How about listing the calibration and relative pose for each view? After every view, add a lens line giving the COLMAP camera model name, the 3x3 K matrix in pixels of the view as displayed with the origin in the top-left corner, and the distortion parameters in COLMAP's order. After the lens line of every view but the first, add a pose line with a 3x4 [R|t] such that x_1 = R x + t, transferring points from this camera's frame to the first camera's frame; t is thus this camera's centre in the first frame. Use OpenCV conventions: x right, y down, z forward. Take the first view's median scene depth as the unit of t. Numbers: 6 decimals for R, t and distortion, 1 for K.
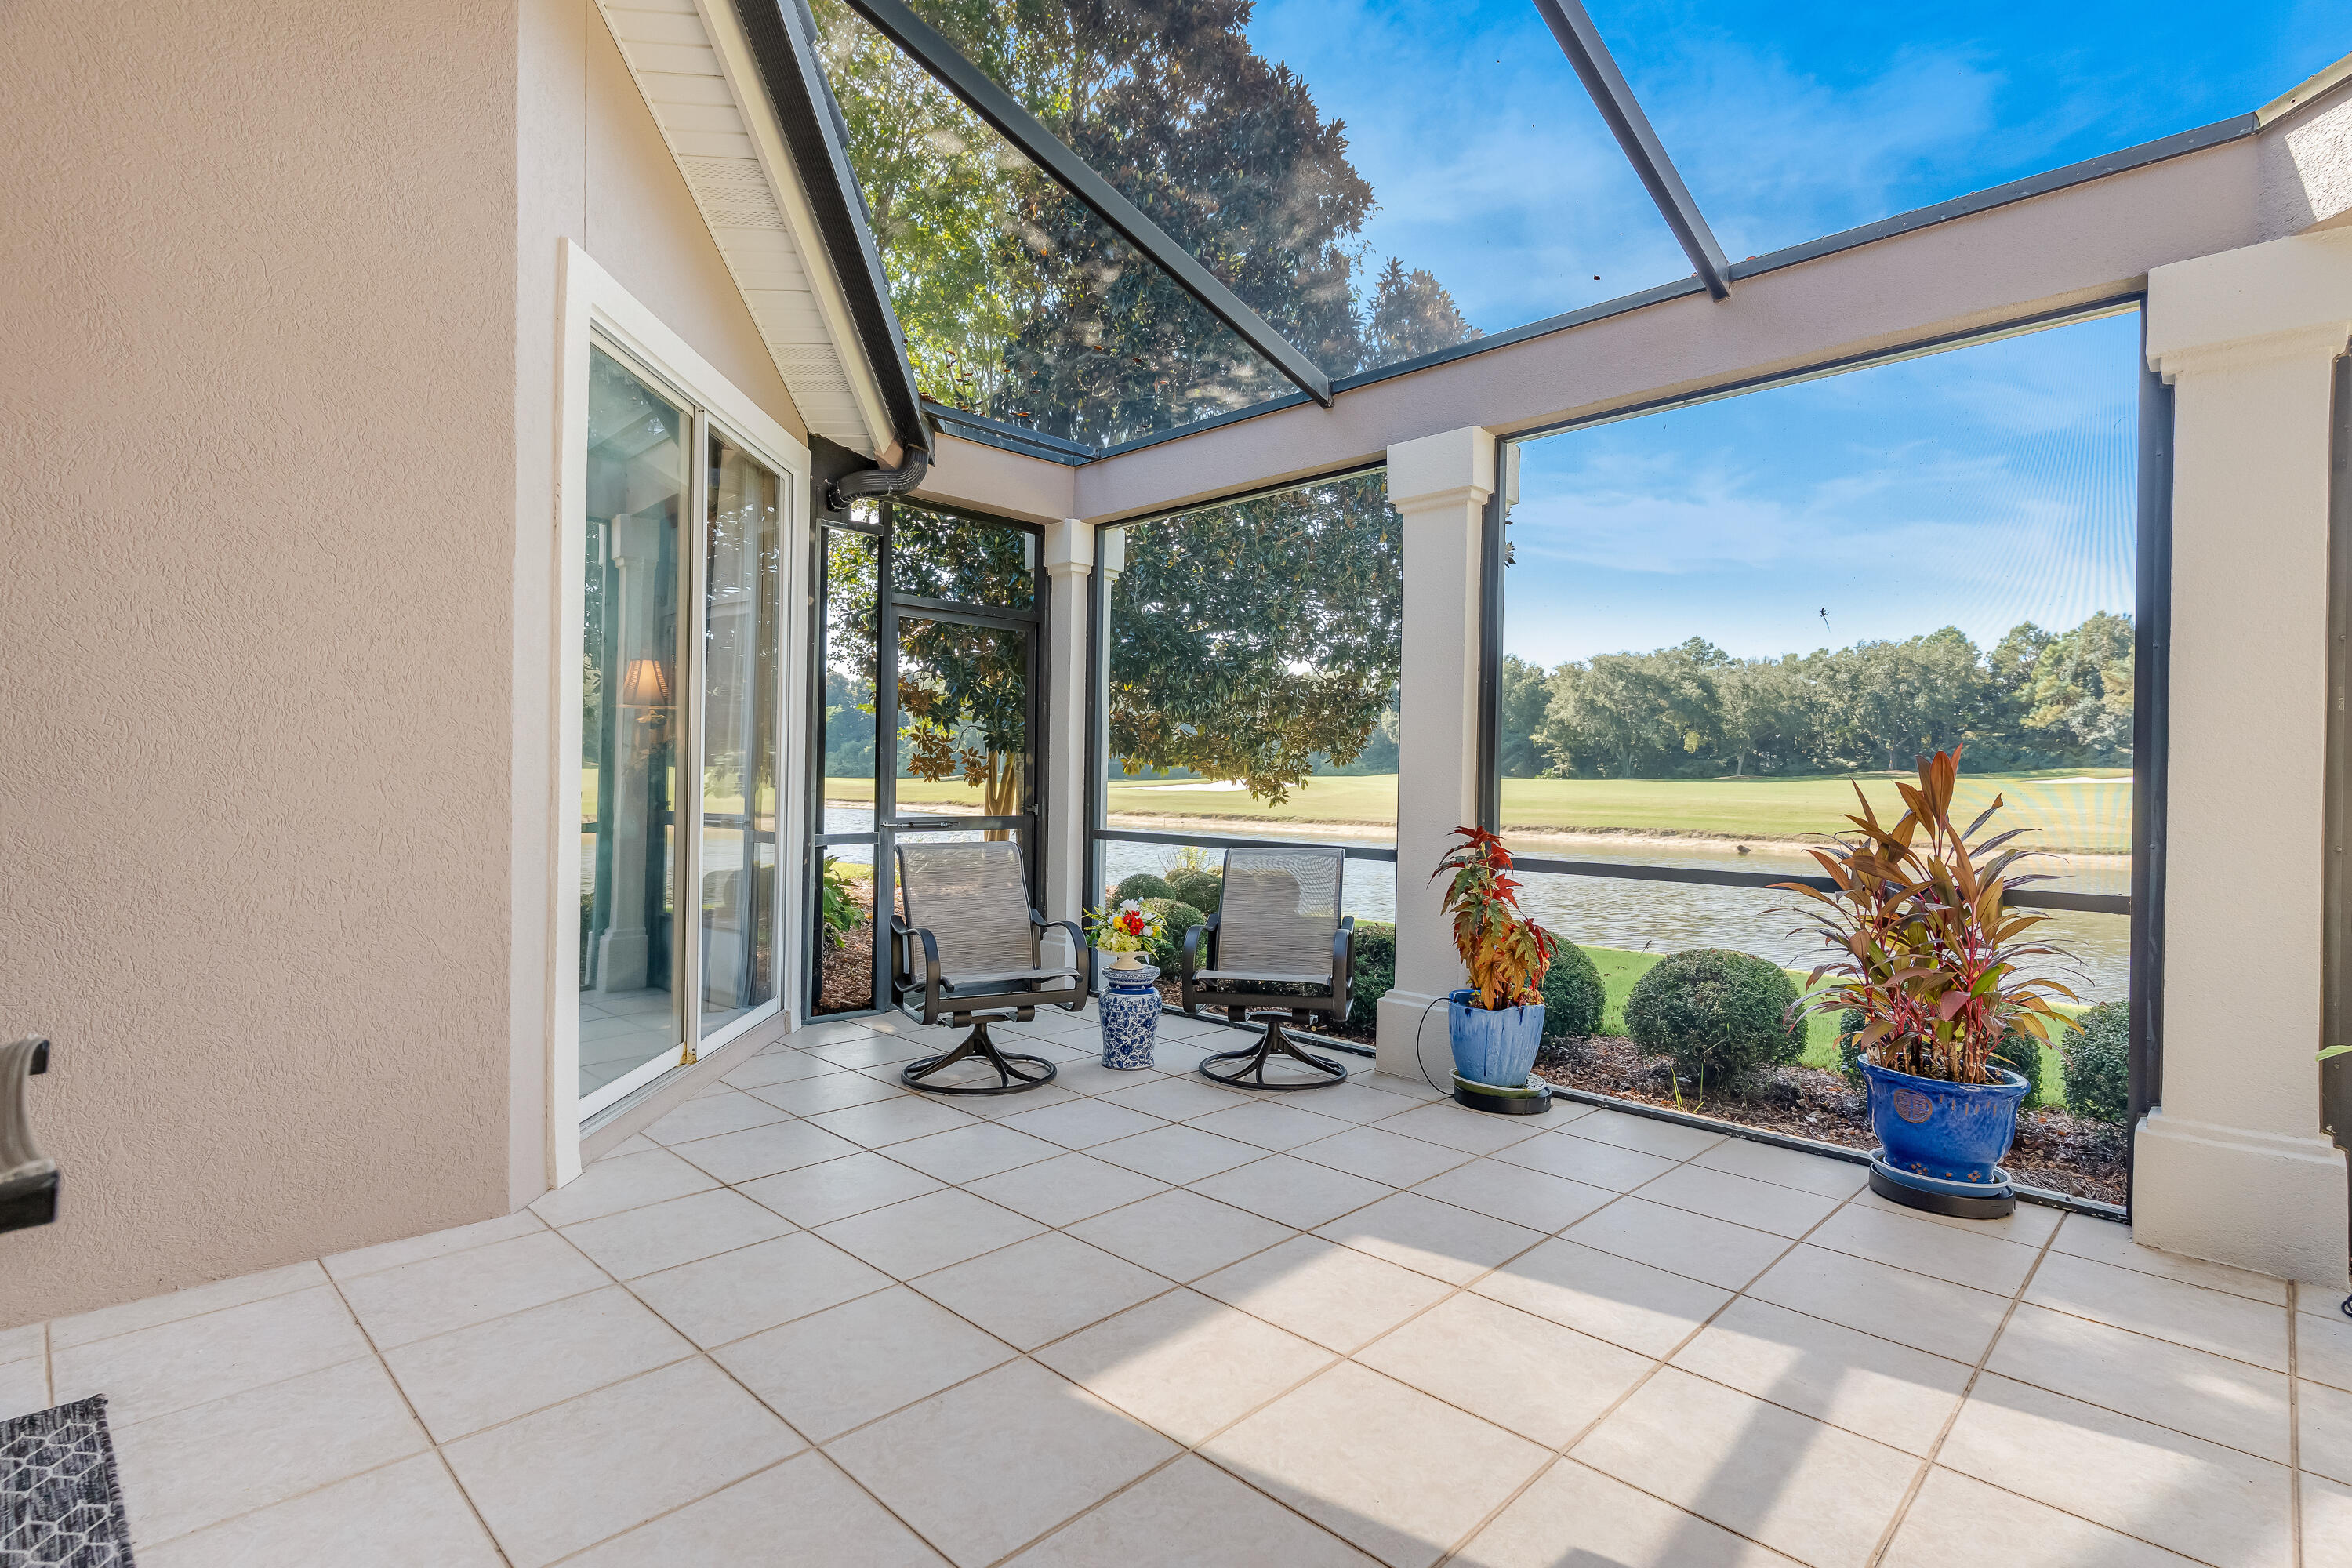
lens RADIAL K [[1148.5, 0, 1176.0], [0, 1148.5, 784.0], [0, 0, 1]] dist [0.000866, -0.000573]
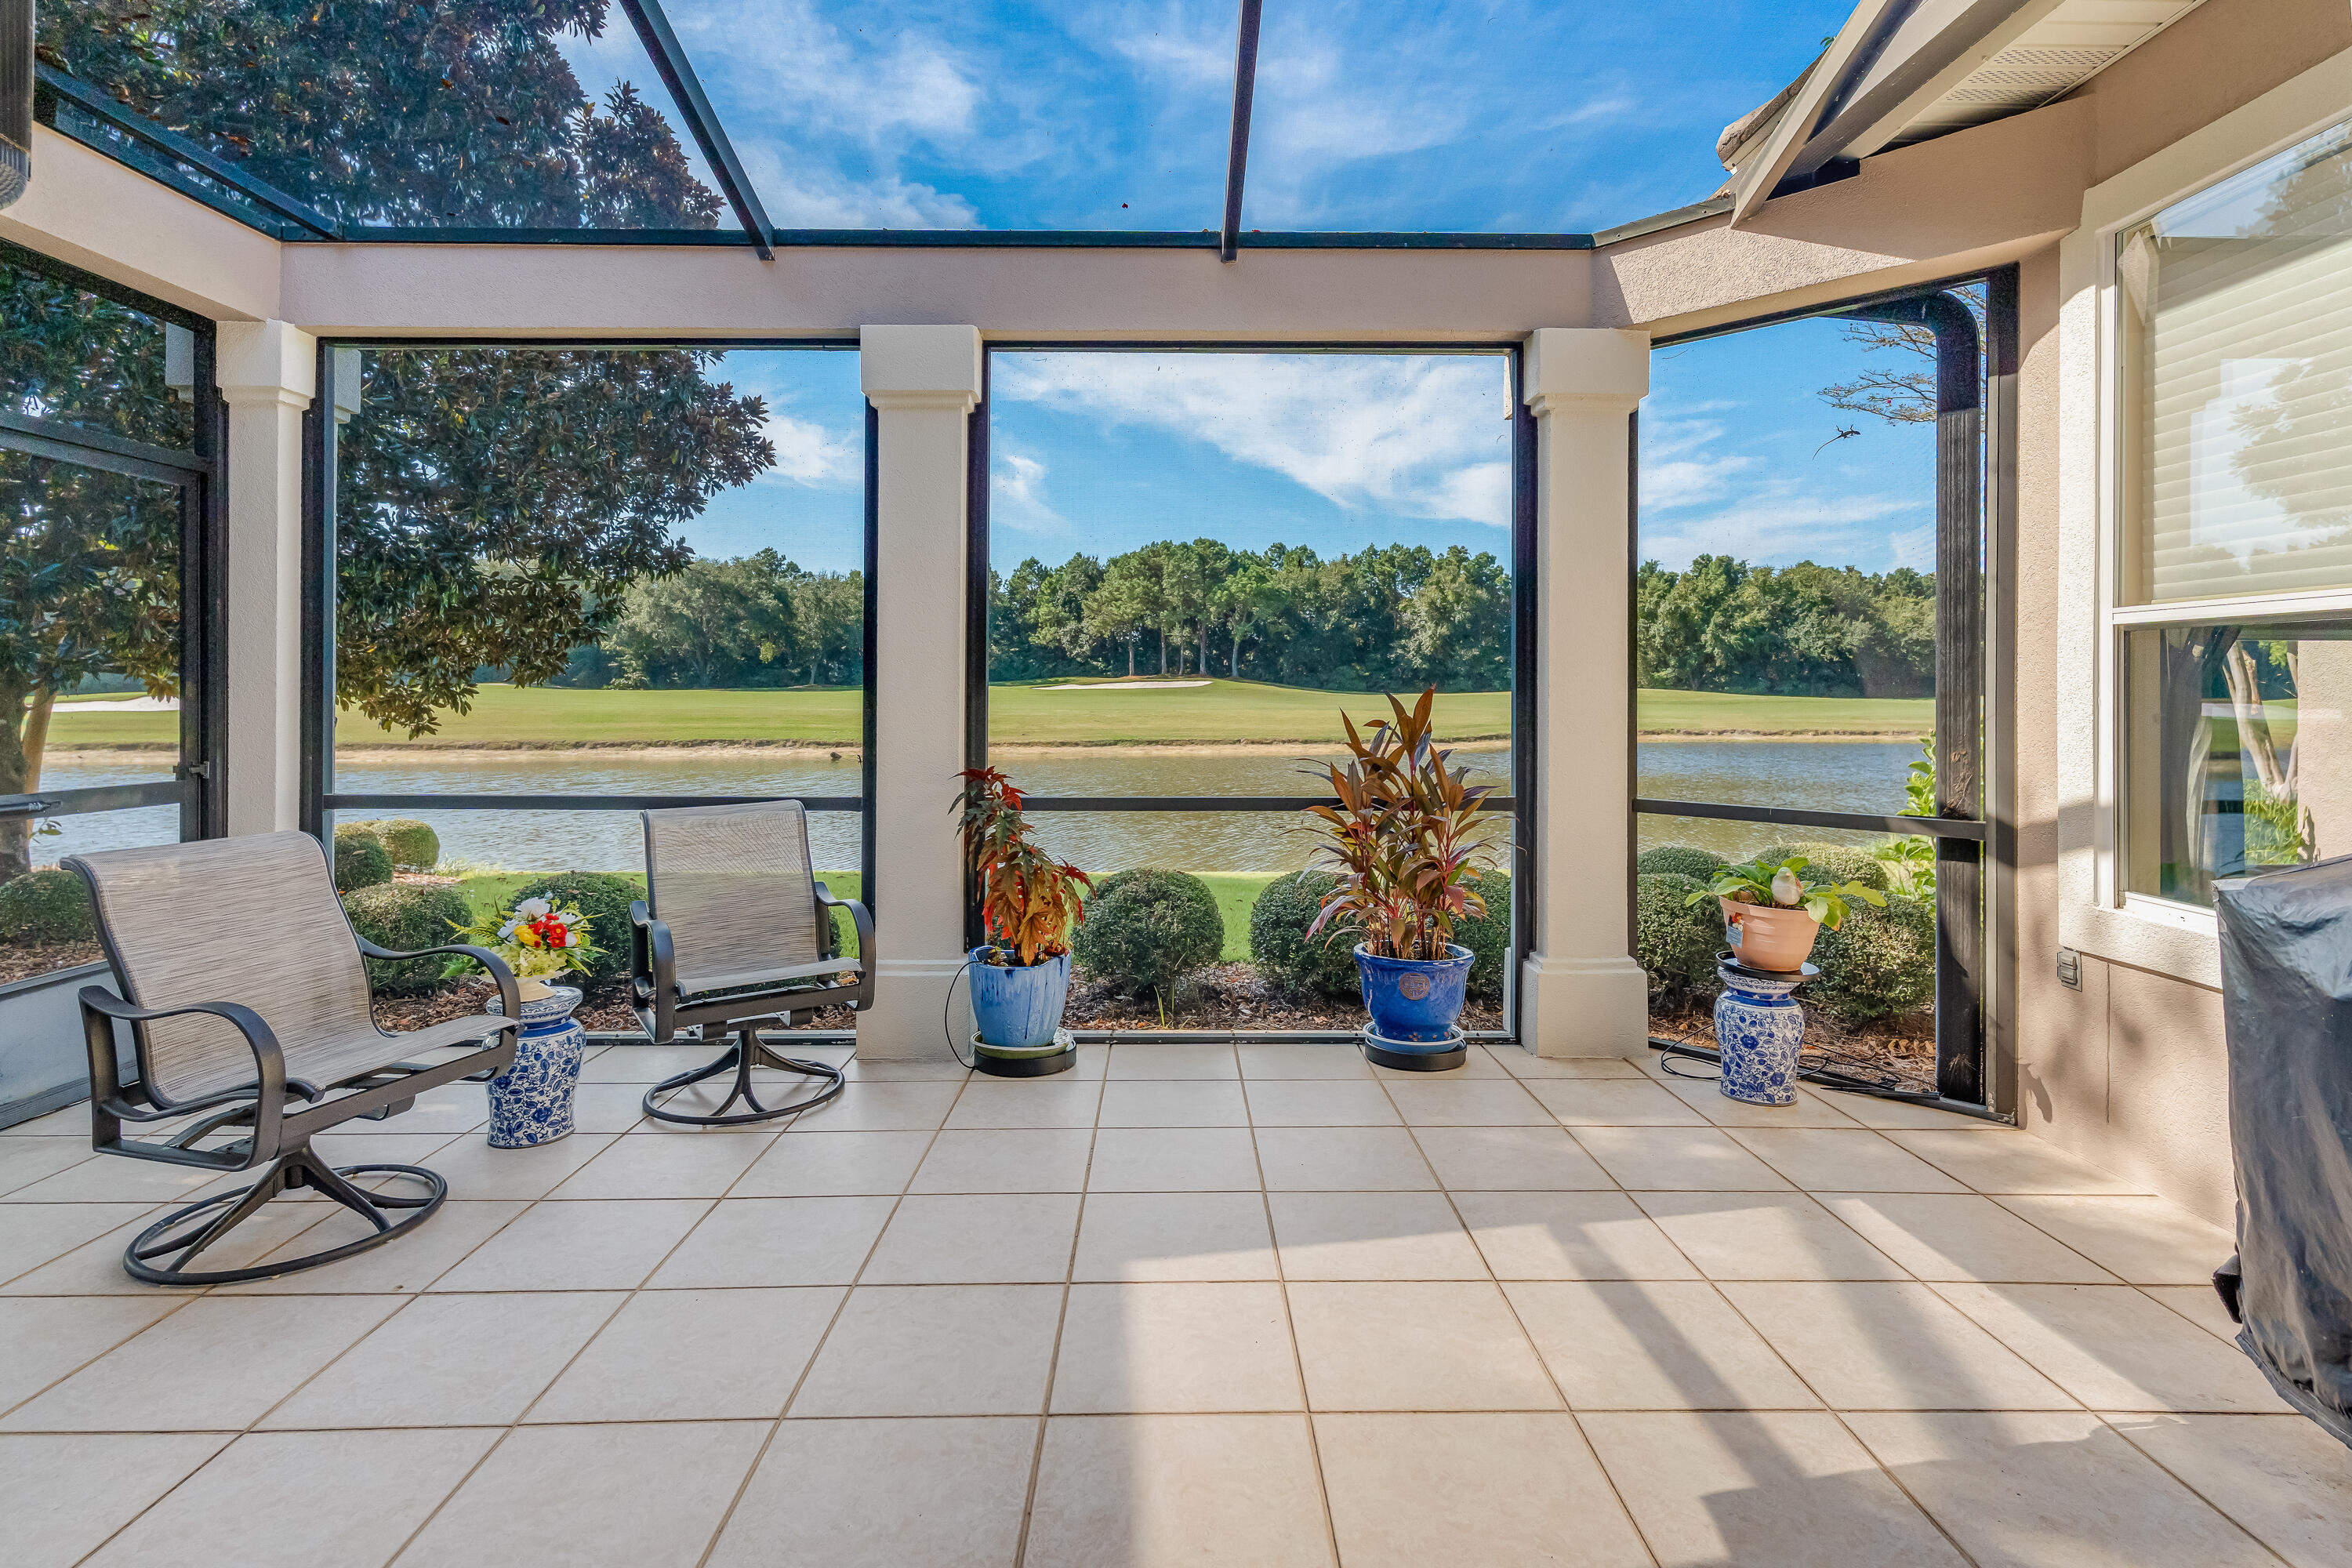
lens RADIAL K [[1159.7, 0, 1172.1], [0, 1159.7, 697.1], [0, 0, 1]] dist [0.000675, -0.000709]
pose [[0.698547, -0.014812, 0.715411, -0.268992], [0.010804, 0.999890, 0.010152, -0.024117], [-0.715483, 0.000637, 0.698630, 0.231362]]
